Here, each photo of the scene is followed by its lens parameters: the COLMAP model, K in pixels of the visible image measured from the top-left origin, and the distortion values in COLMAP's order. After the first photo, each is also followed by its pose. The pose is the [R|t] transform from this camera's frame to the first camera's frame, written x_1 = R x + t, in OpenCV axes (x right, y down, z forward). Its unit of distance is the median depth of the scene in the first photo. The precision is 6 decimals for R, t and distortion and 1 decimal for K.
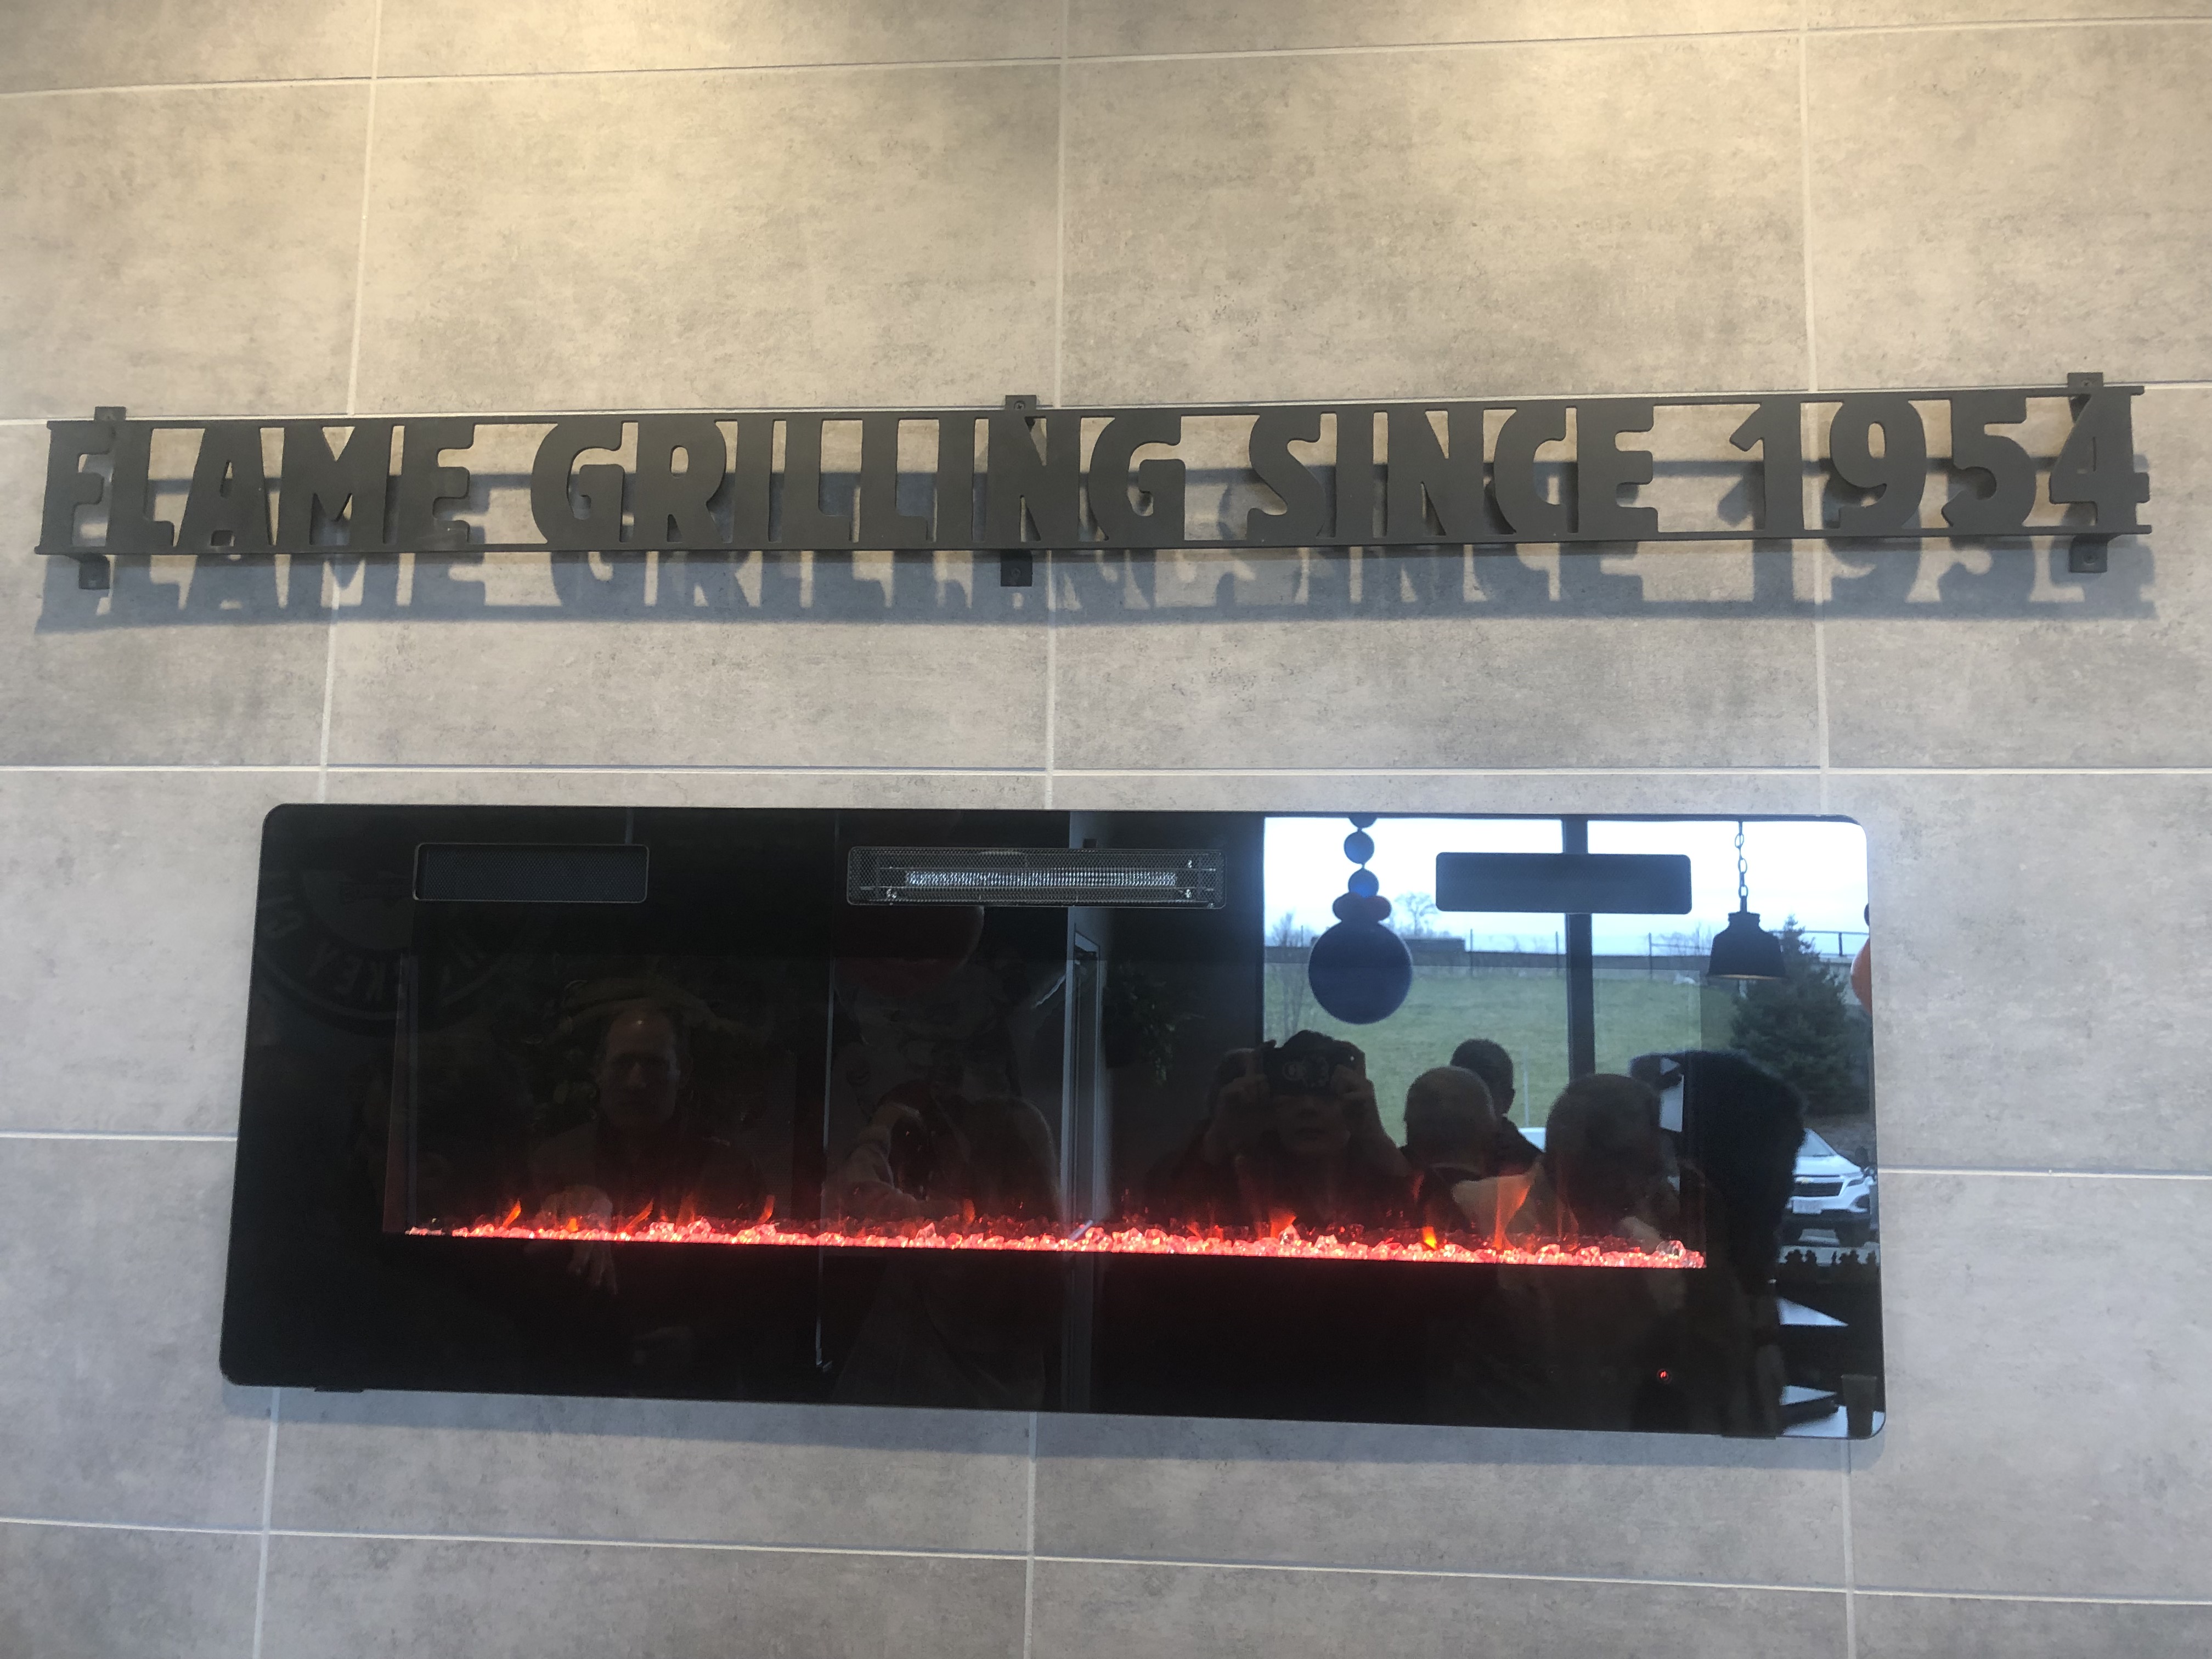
lens RADIAL K [[1818.8, 0, 1100.9], [0, 1818.8, 875.2], [0, 0, 1]] dist [0.015978, -0.007365]
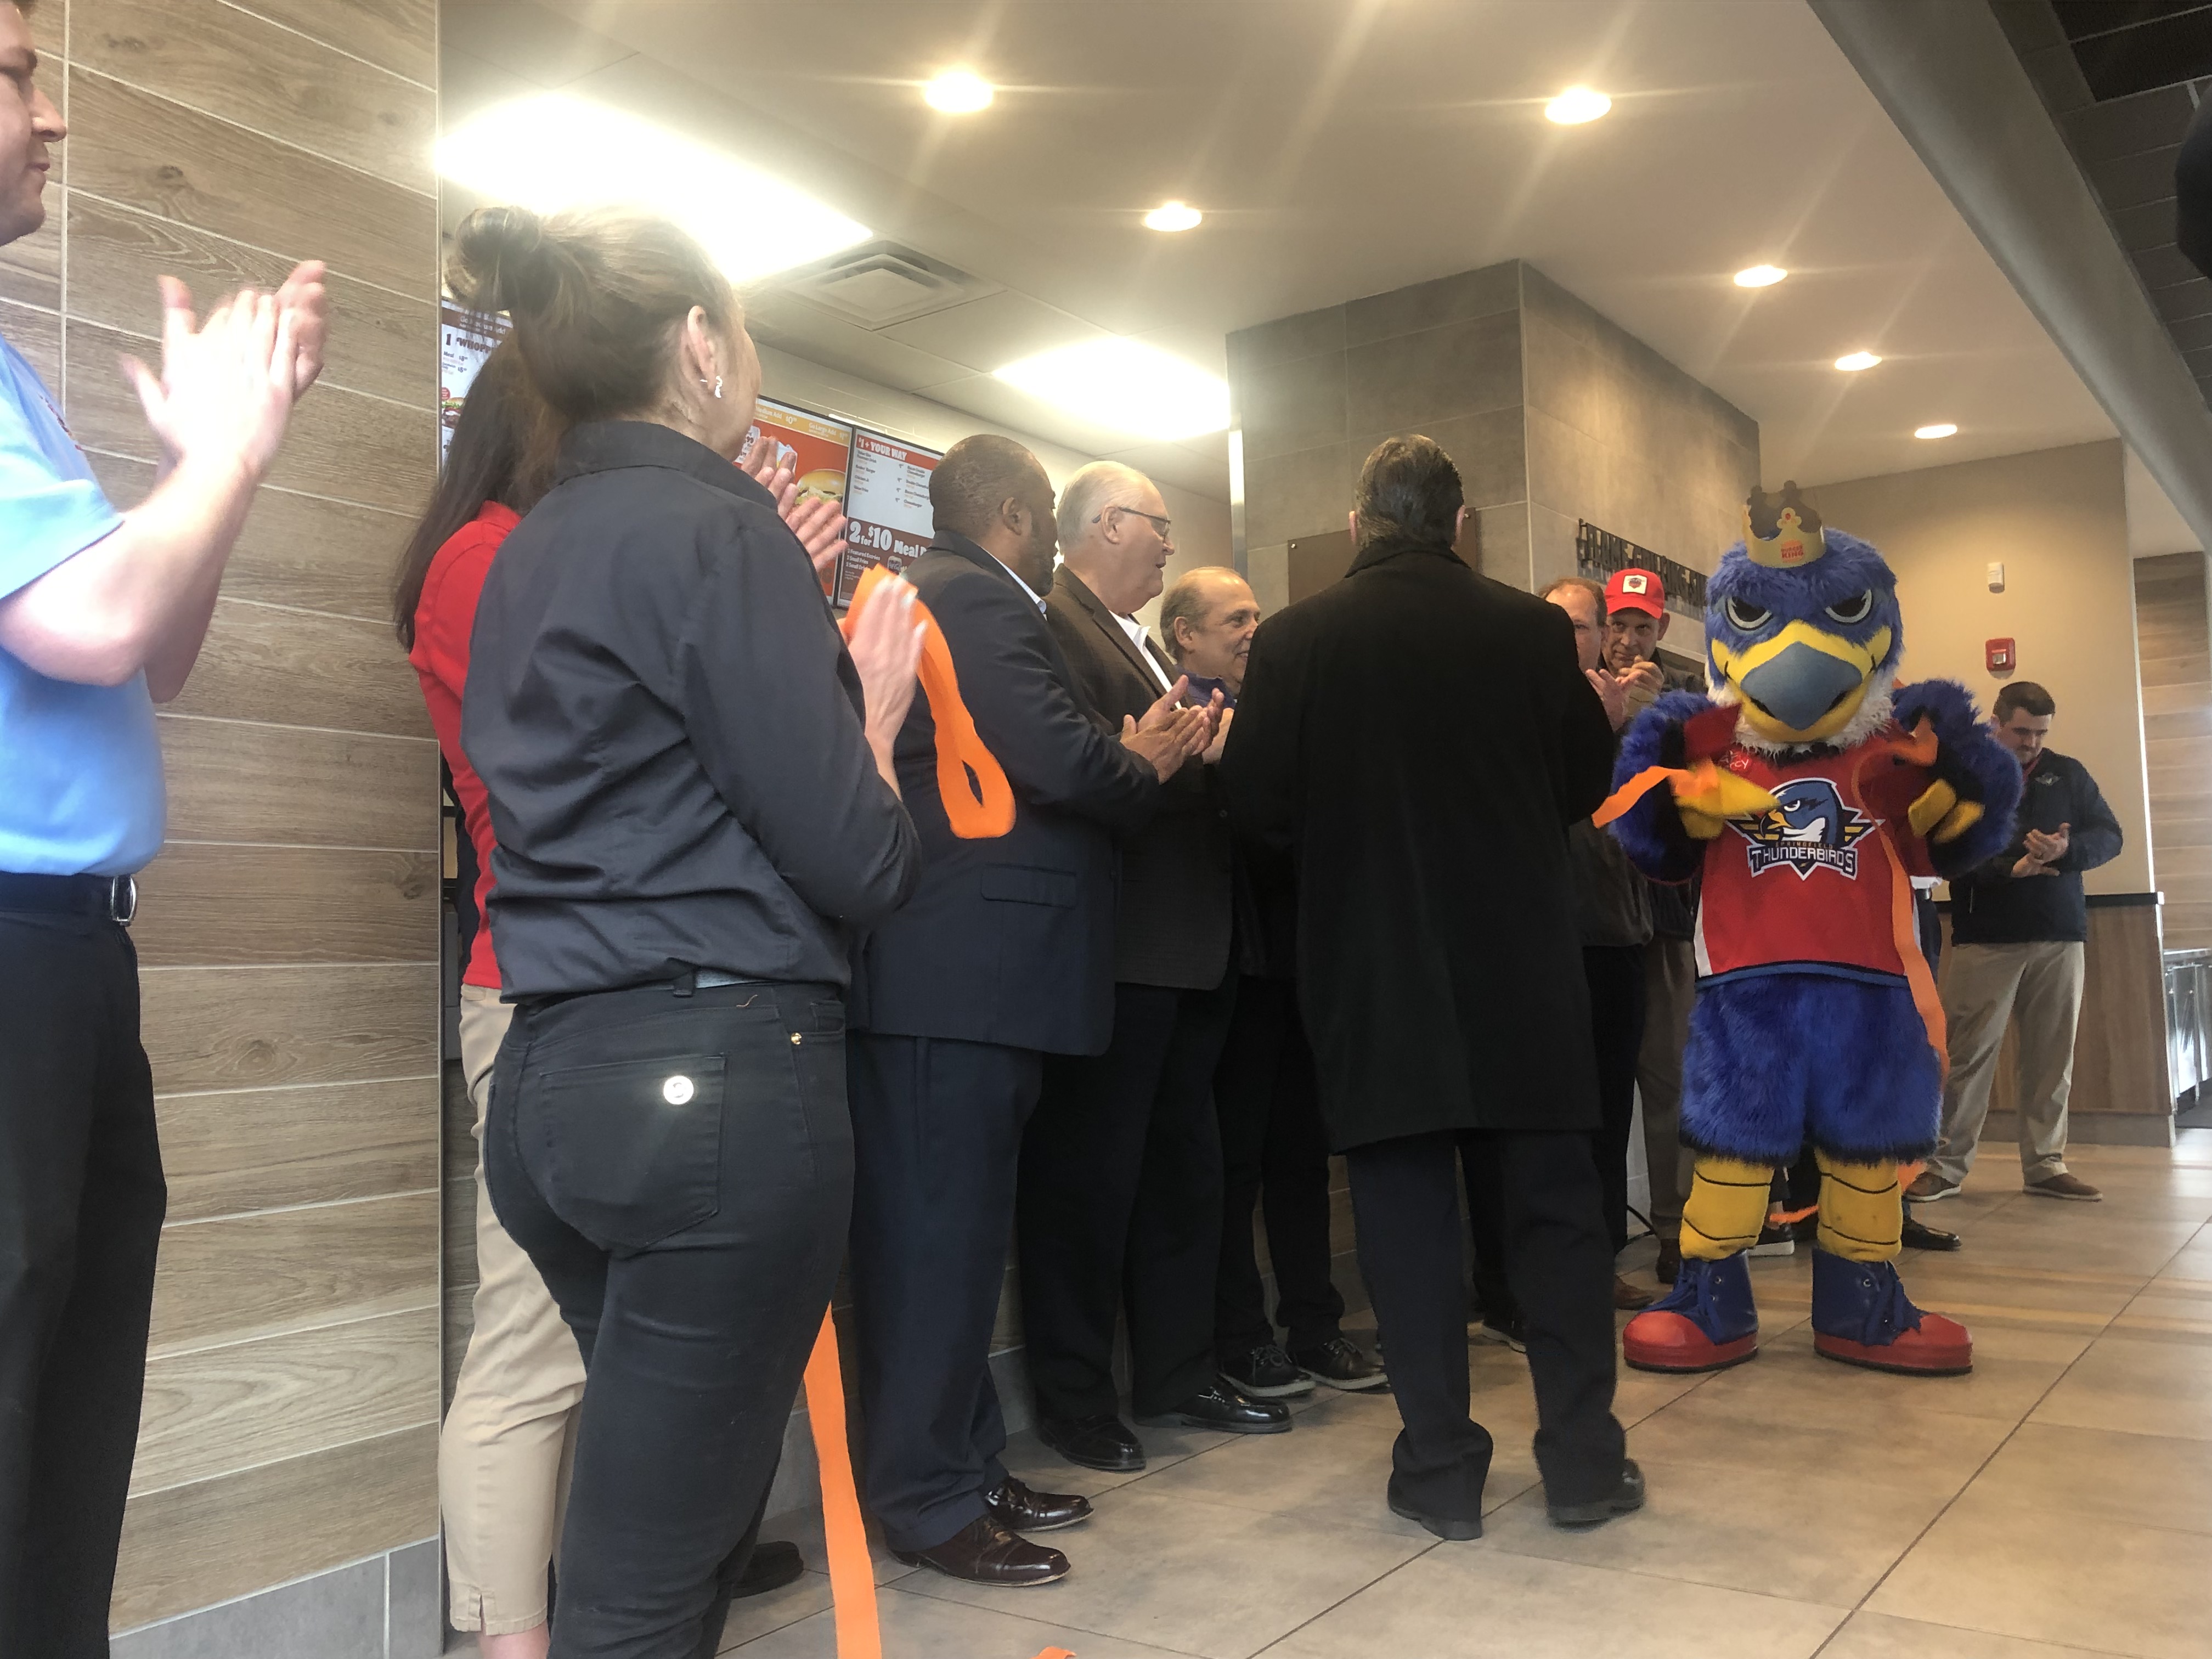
lens RADIAL K [[1956.0, 0, 1112.2], [0, 1956.0, 882.8], [0, 0, 1]] dist [0.009910, -0.002206]
pose [[0.500224, 0.004749, 0.865883, -4.702474], [-0.060691, 0.997718, 0.029590, 0.449033], [-0.863767, -0.067353, 0.499370, -0.239437]]
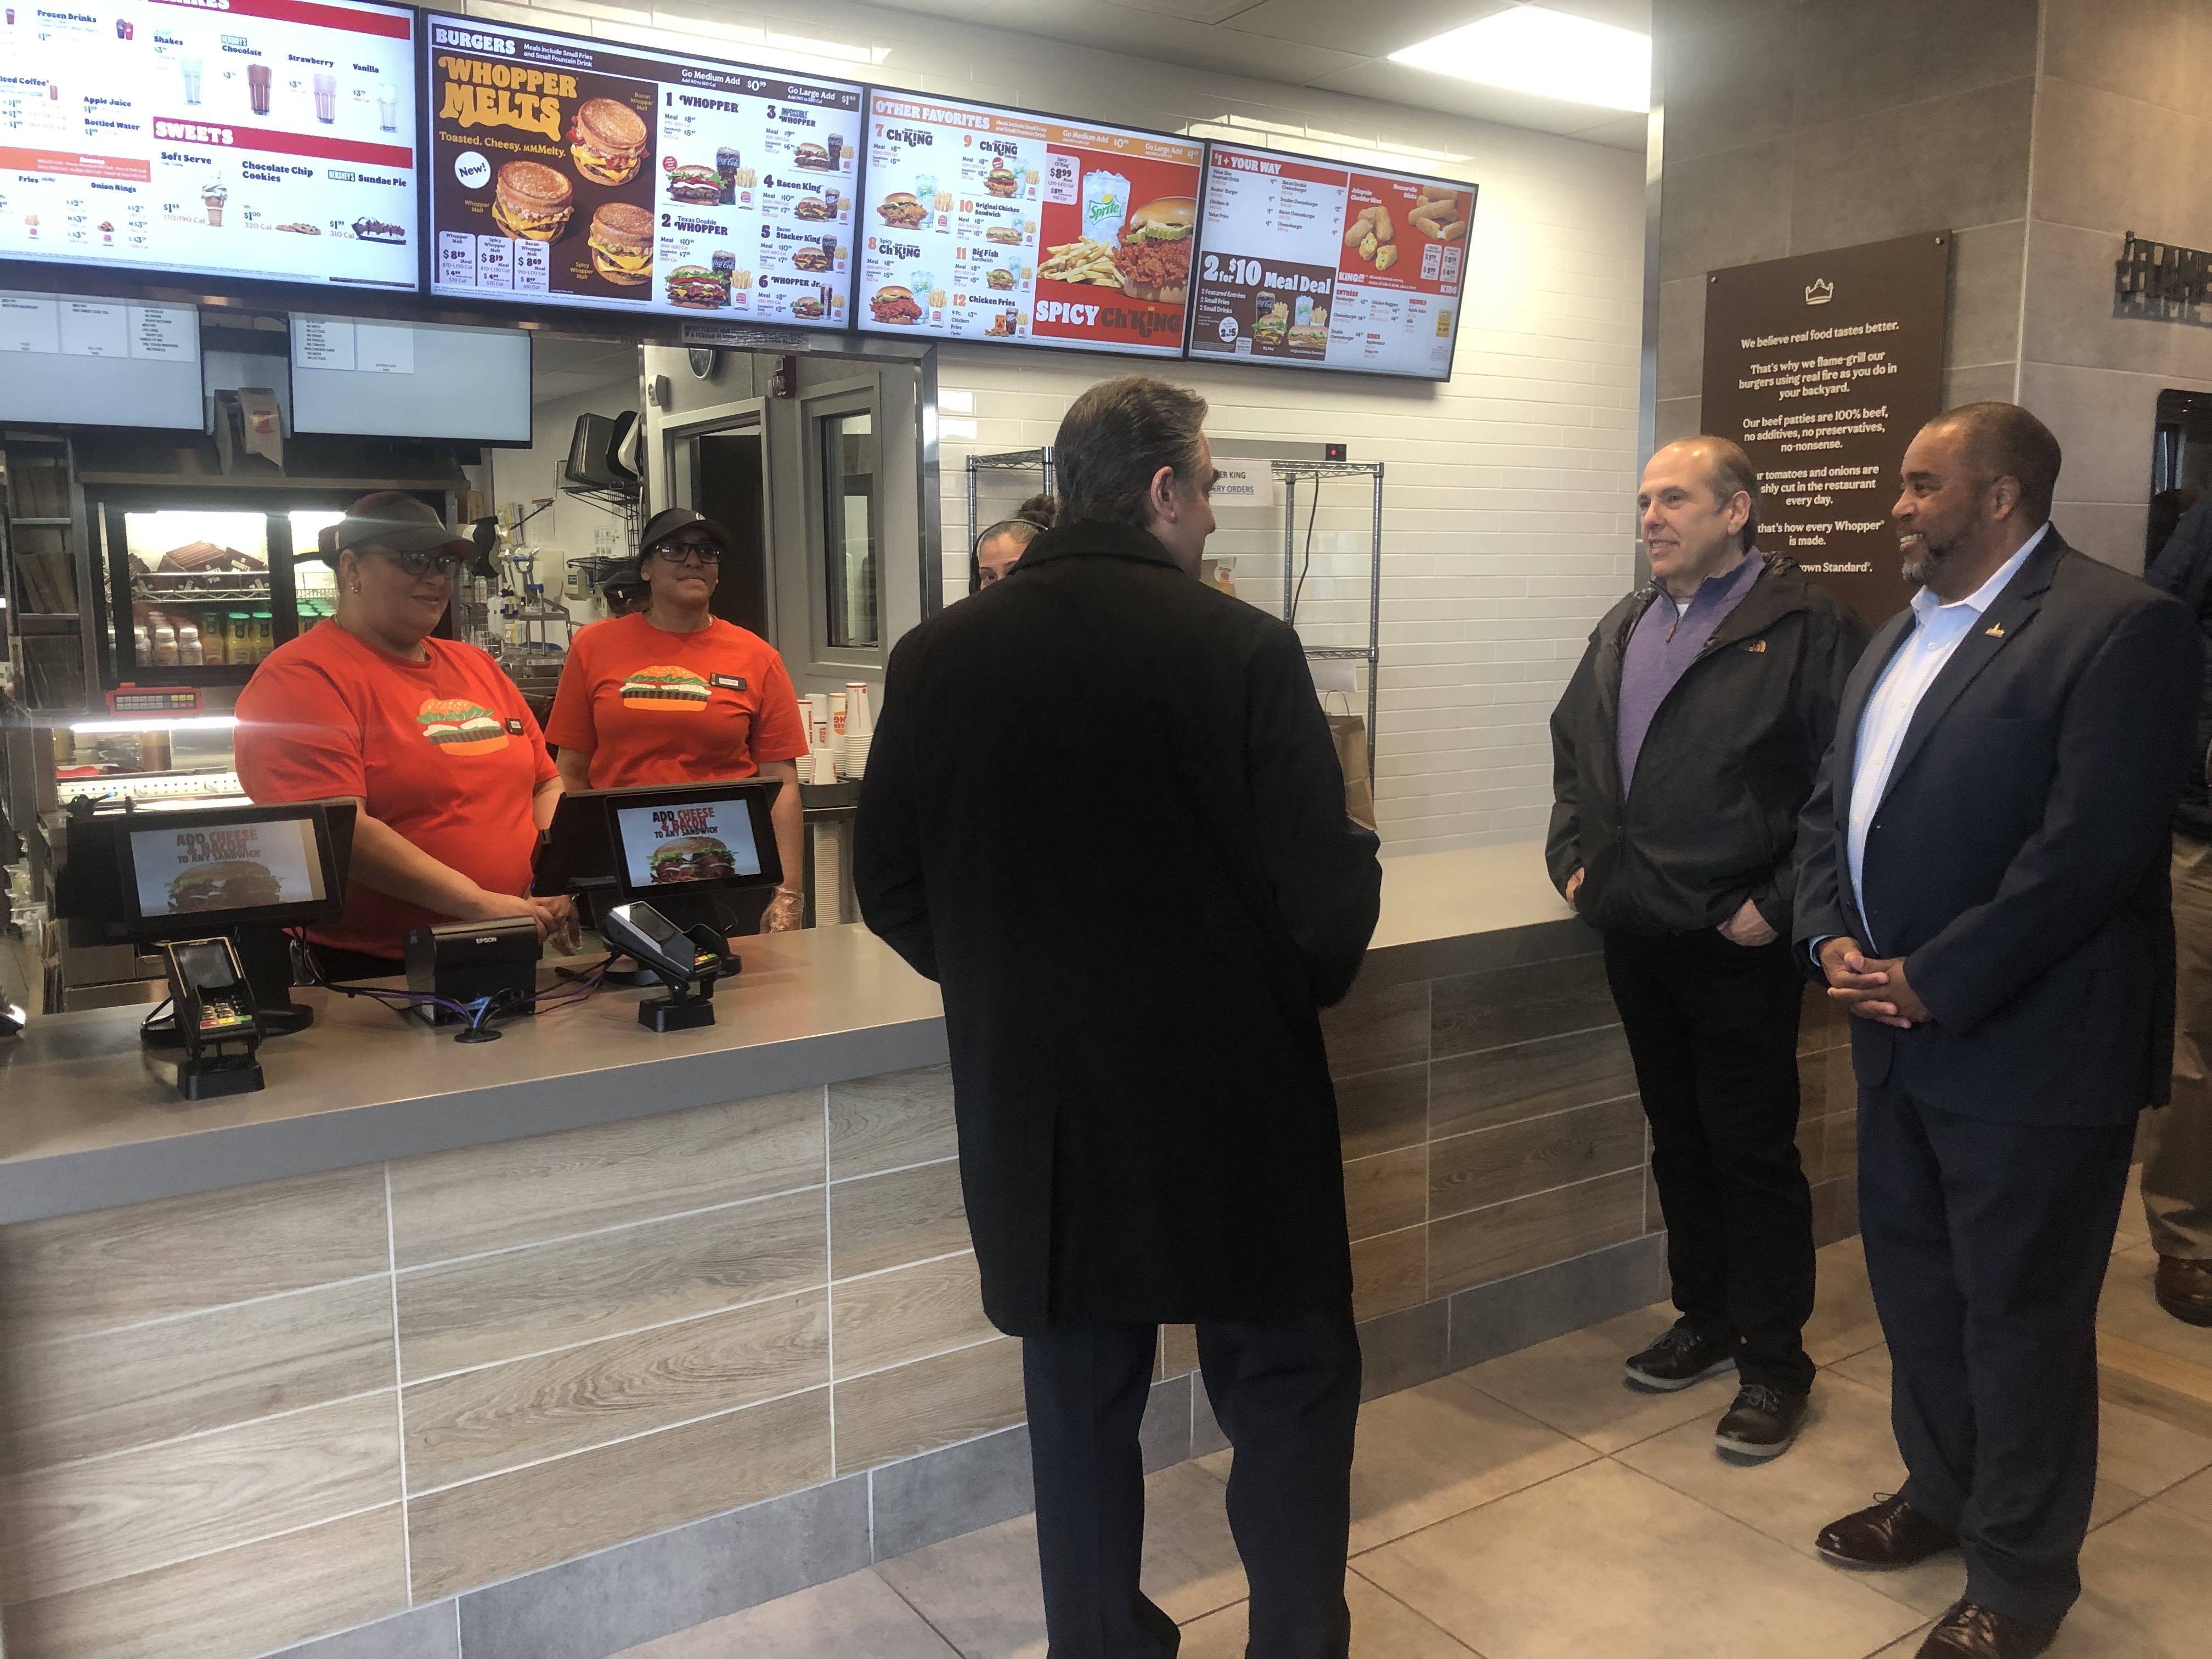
lens RADIAL K [[1847.4, 0, 1119.8], [0, 1847.4, 834.1], [0, 0, 1]] dist [0.015614, -0.009849]
pose [[0.778408, -0.104286, 0.619035, -3.613809], [-0.054402, 0.971189, 0.232020, 0.053101], [-0.625397, -0.214283, 0.750308, -0.315926]]
